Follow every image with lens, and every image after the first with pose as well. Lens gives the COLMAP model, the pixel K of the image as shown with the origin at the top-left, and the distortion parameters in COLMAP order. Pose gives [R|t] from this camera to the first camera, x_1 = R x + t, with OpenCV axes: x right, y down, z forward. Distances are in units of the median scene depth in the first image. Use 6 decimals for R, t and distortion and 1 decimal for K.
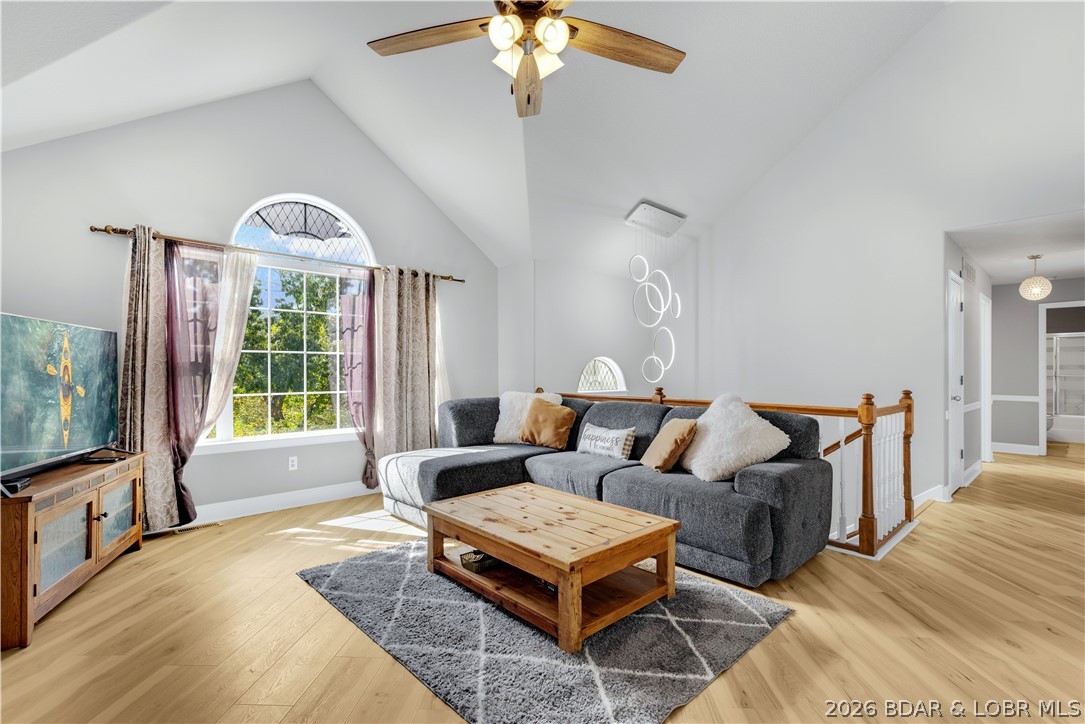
lens RADIAL K [[499.5, 0, 543.1], [0, 499.5, 365.7], [0, 0, 1]] dist [0.008420, 0.000087]
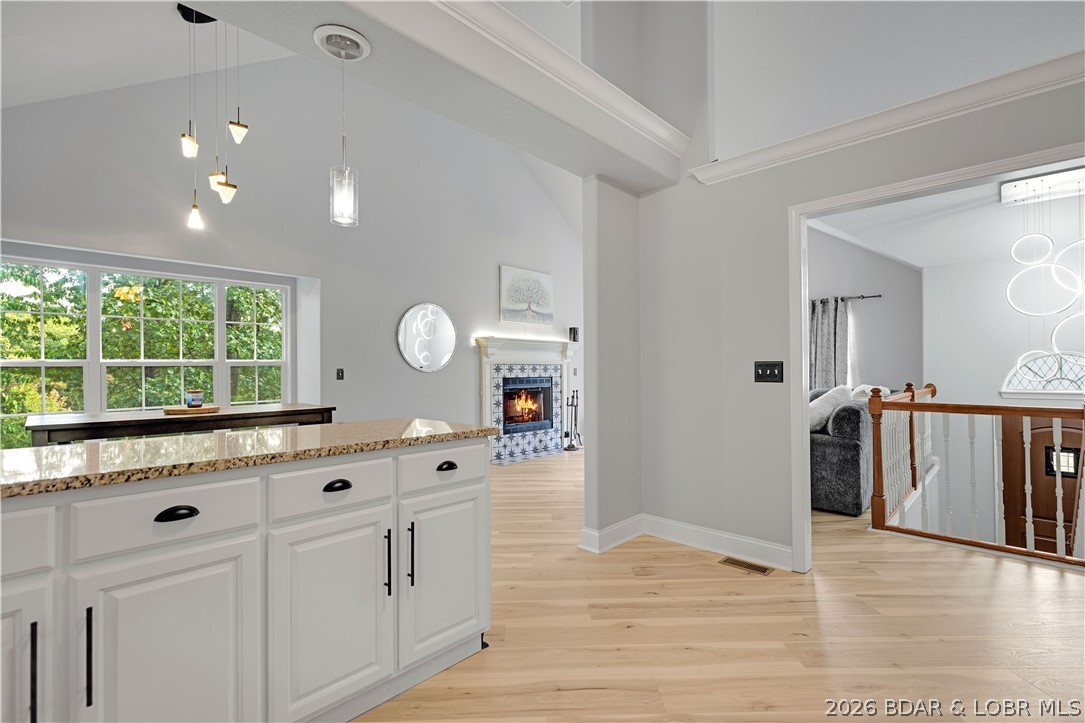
lens RADIAL K [[499.5, 0, 543.1], [0, 499.5, 365.2], [0, 0, 1]] dist [0.008420, 0.000087]
pose [[0.040254, -0.012124, -0.999116, 1.339424], [0.016205, 0.999803, -0.011479, 0.003225], [0.999058, -0.015729, 0.040442, 0.154736]]
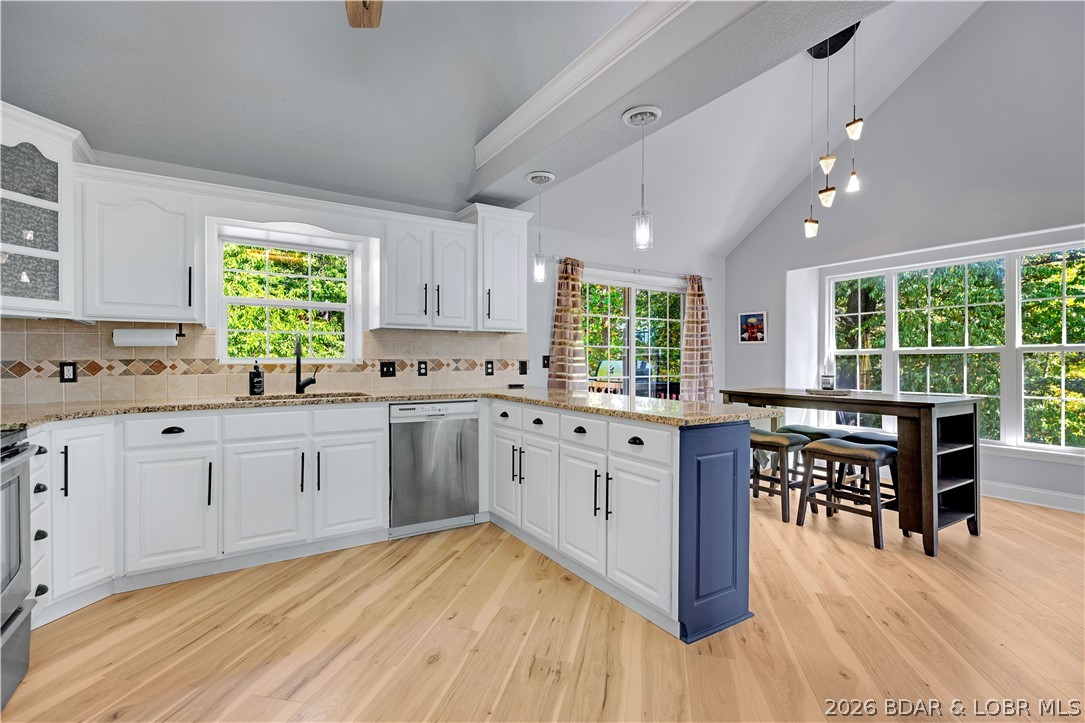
lens RADIAL K [[499.5, 0, 543.1], [0, 499.5, 365.2], [0, 0, 1]] dist [0.008420, 0.000087]
pose [[-0.982333, -0.005809, 0.187050, 0.850453], [-0.005608, 0.999983, 0.001607, 0.008338], [-0.187057, 0.000530, -0.982349, 0.651986]]
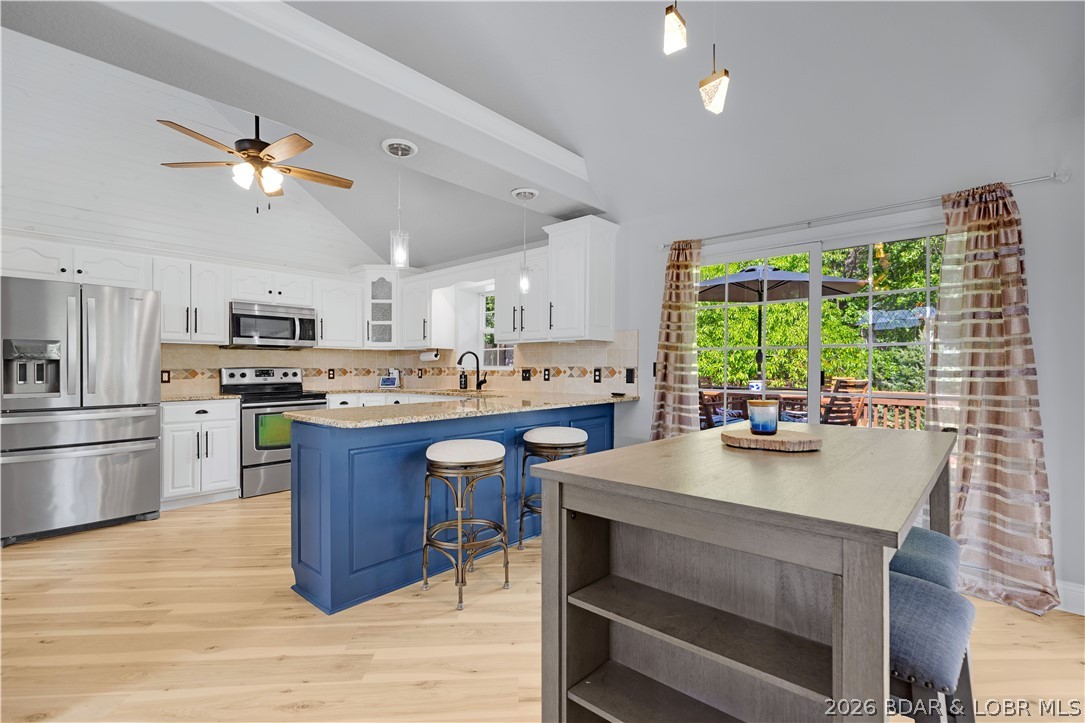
lens RADIAL K [[493.6, 0, 546.1], [0, 493.6, 370.8], [0, 0, 1]] dist [0.002538, -0.000300]
pose [[-0.096344, -0.010022, 0.995298, 0.133486], [-0.008418, 0.999922, 0.009254, -0.001752], [-0.995313, -0.007486, -0.096421, -0.135459]]
